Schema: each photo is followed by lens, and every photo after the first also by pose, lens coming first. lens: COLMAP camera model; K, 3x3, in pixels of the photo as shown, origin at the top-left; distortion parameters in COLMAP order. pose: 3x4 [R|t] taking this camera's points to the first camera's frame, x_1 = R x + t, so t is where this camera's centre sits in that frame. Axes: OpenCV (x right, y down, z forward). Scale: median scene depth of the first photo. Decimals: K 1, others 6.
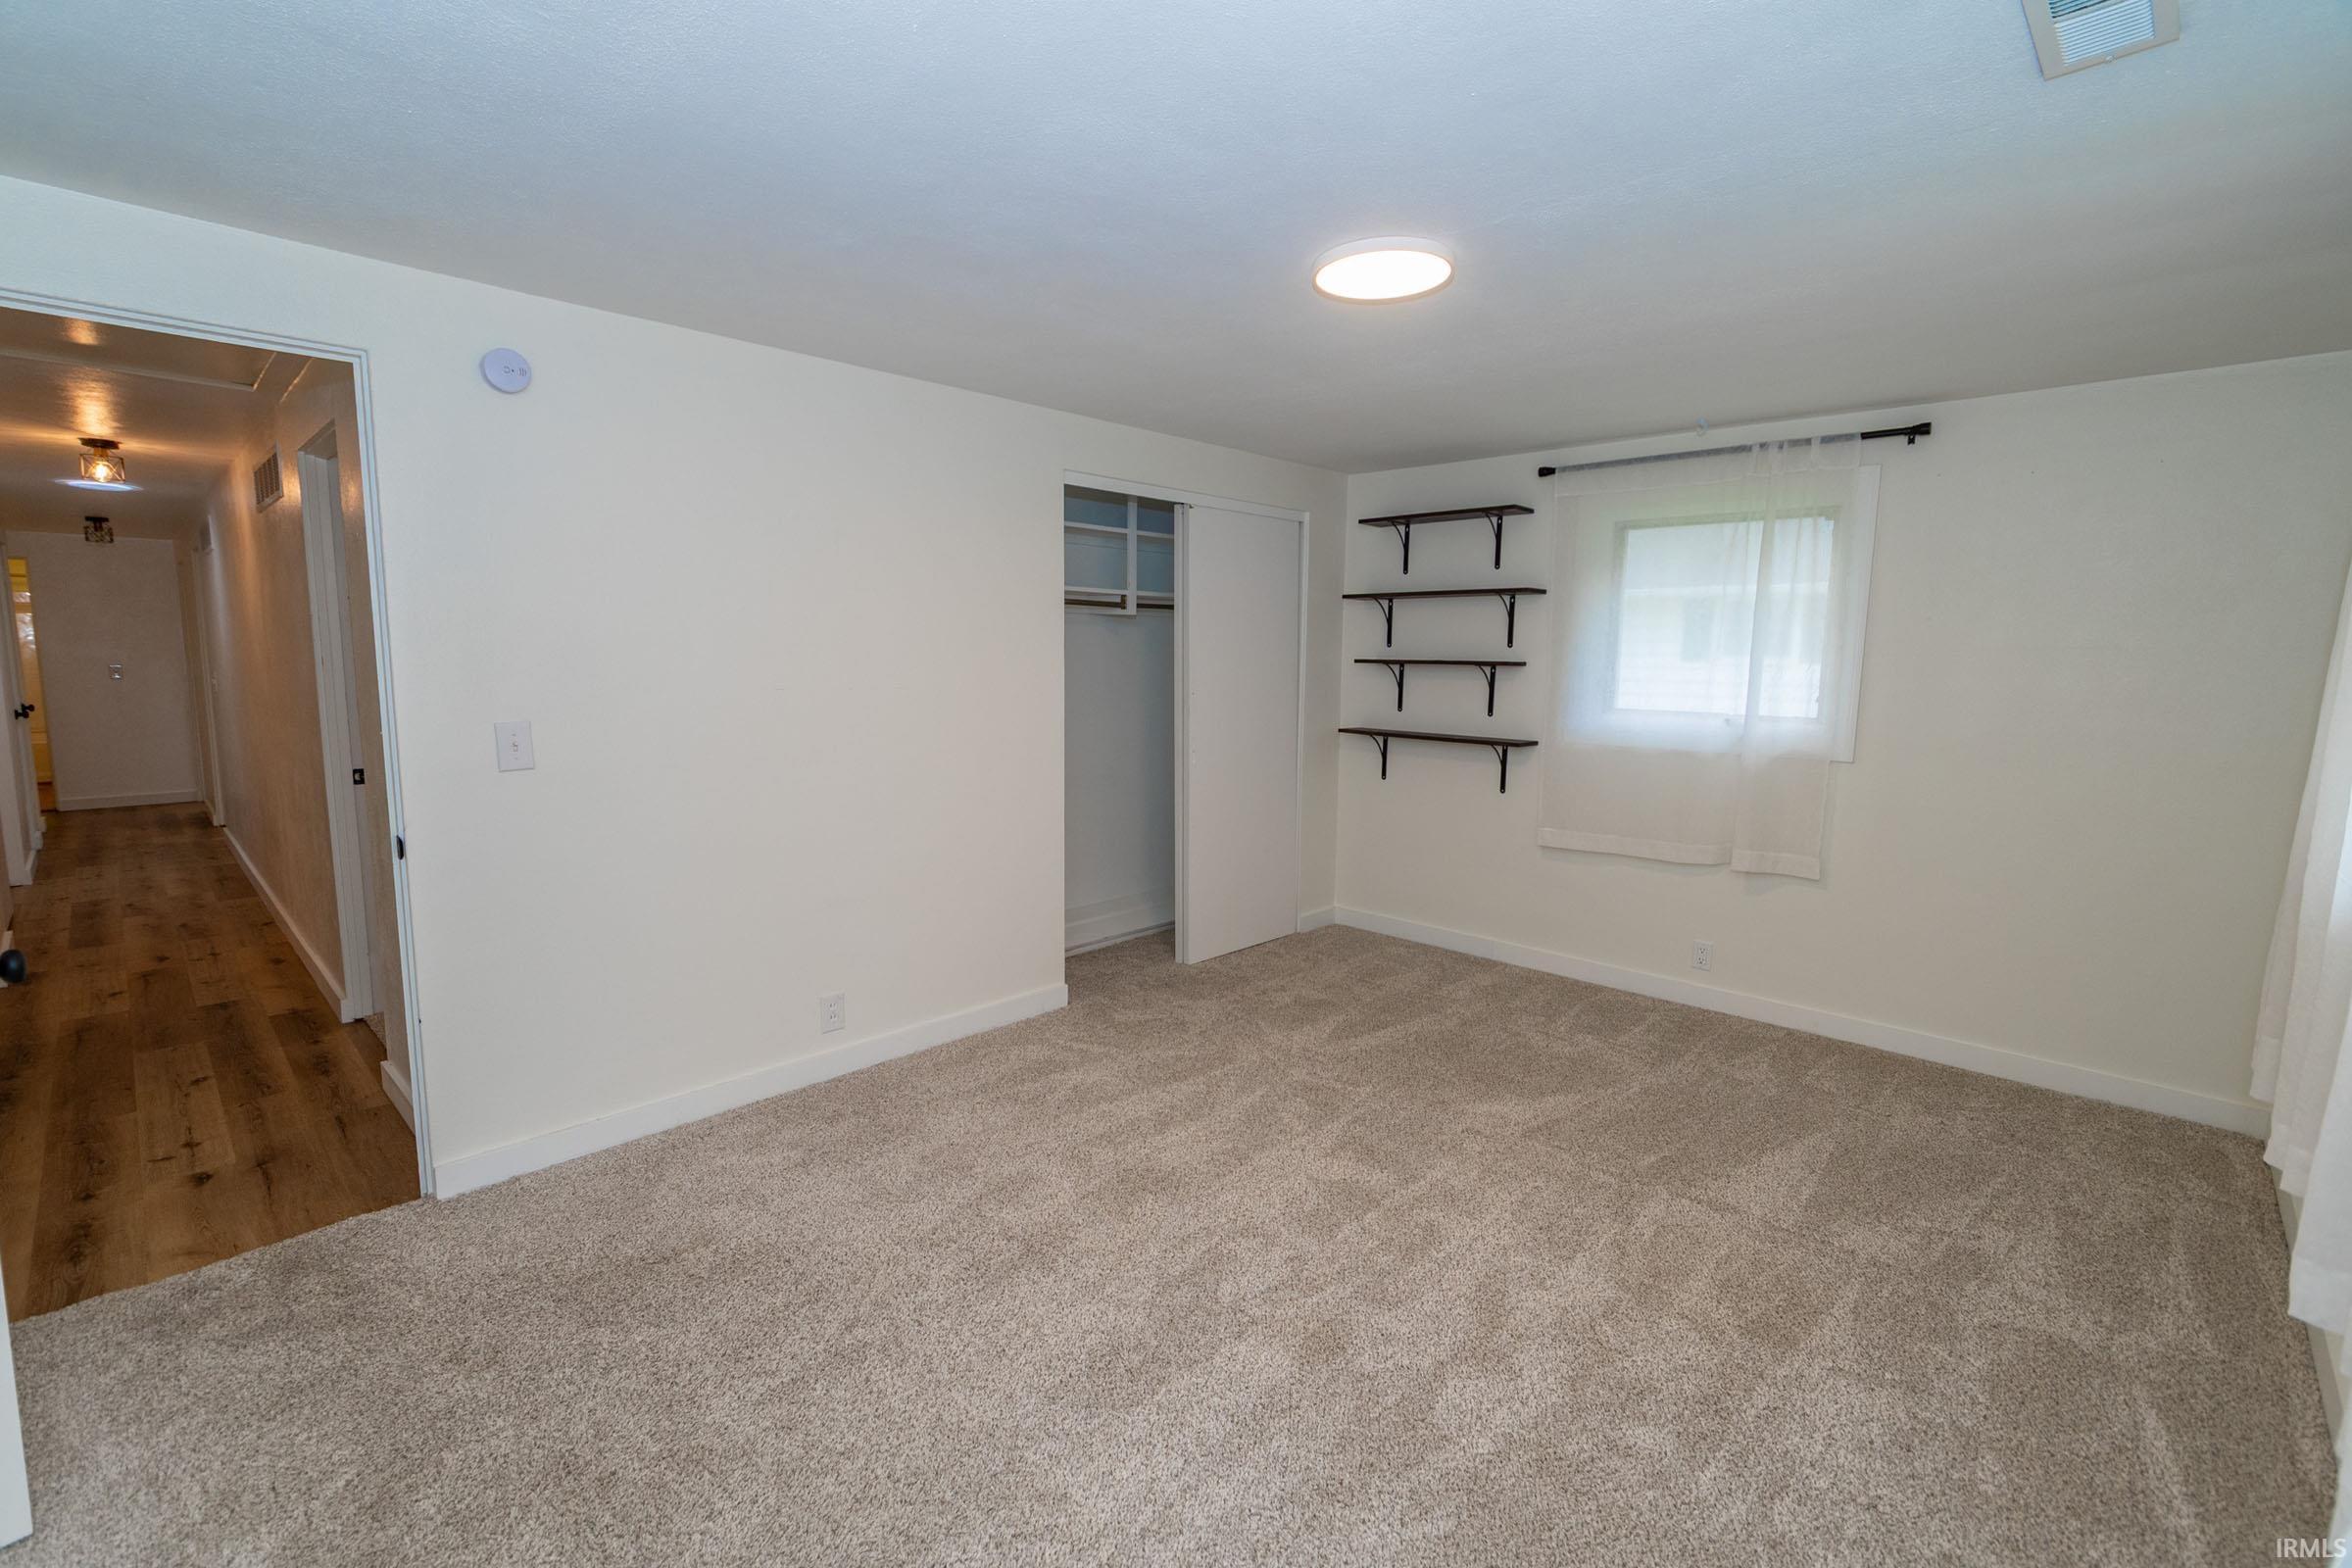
lens RADIAL K [[1039.7, 0, 1158.0], [0, 1039.7, 769.7], [0, 0, 1]] dist [0.002246, -0.000026]
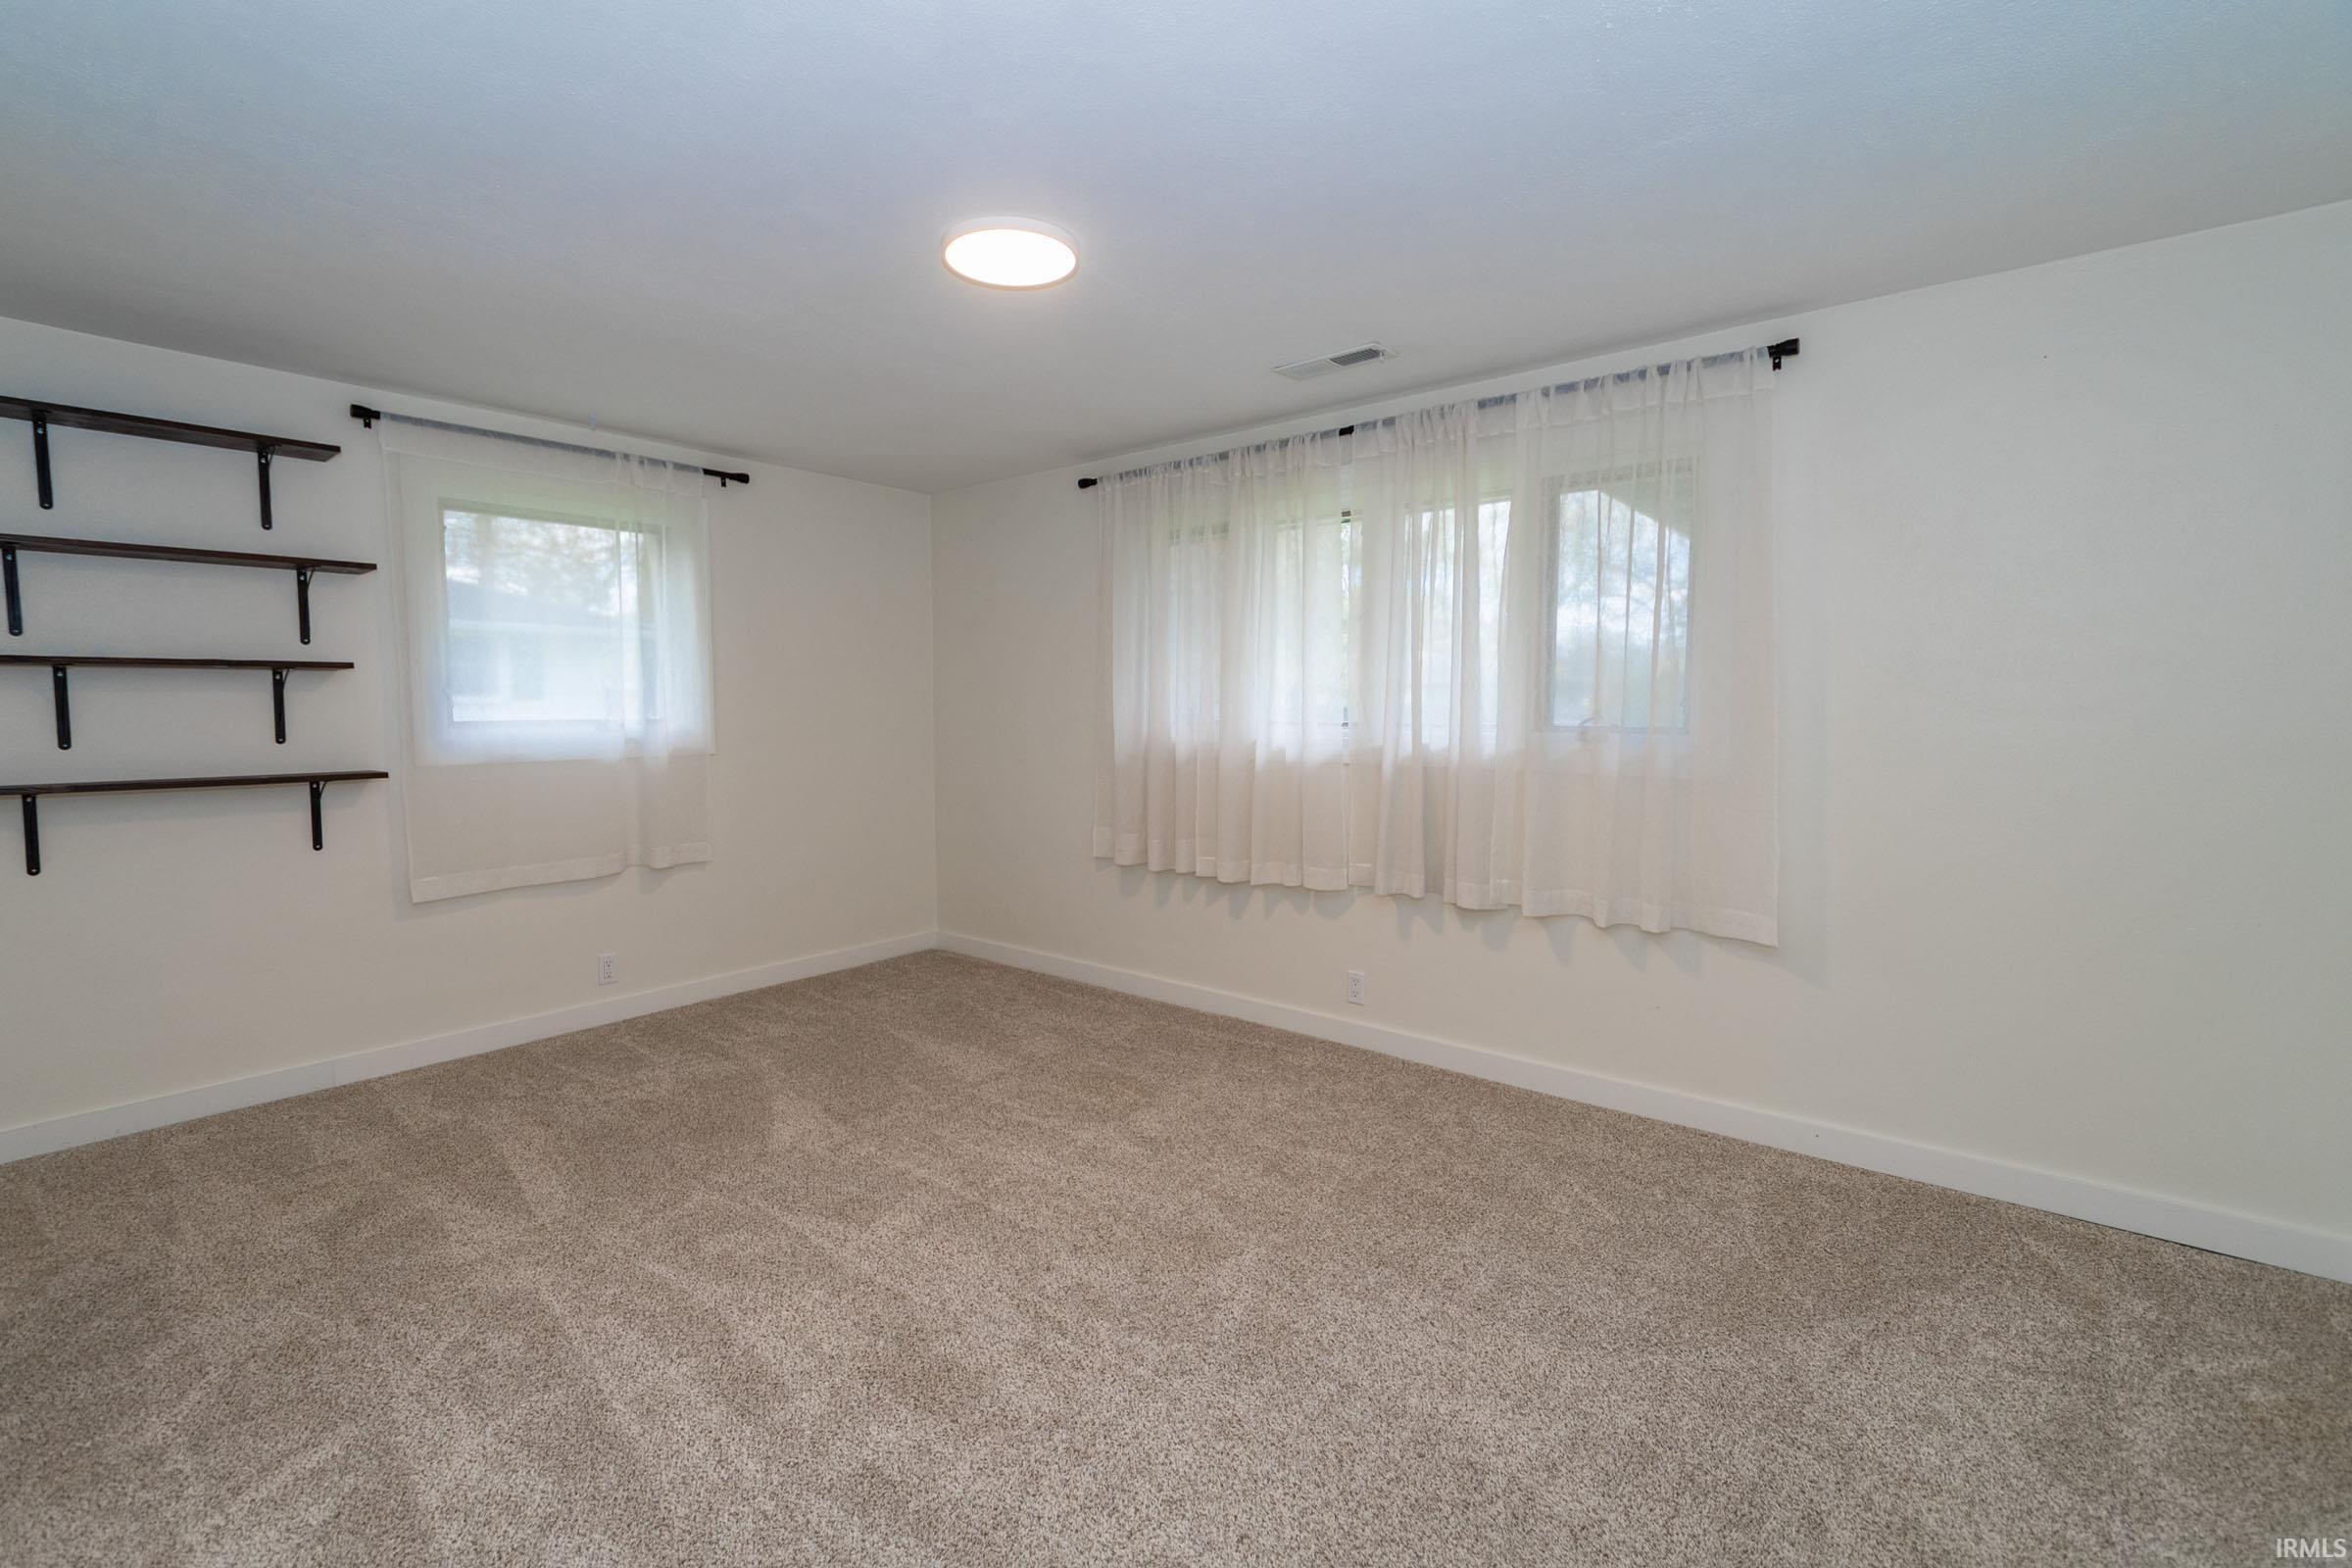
lens RADIAL K [[1039.7, 0, 1158.0], [0, 1039.7, 769.7], [0, 0, 1]] dist [0.002246, -0.000026]
pose [[-0.089537, -0.079476, 0.992807, -0.497319], [0.114890, 0.989333, 0.089559, -0.034677], [-0.989335, 0.122083, -0.079451, 0.579154]]
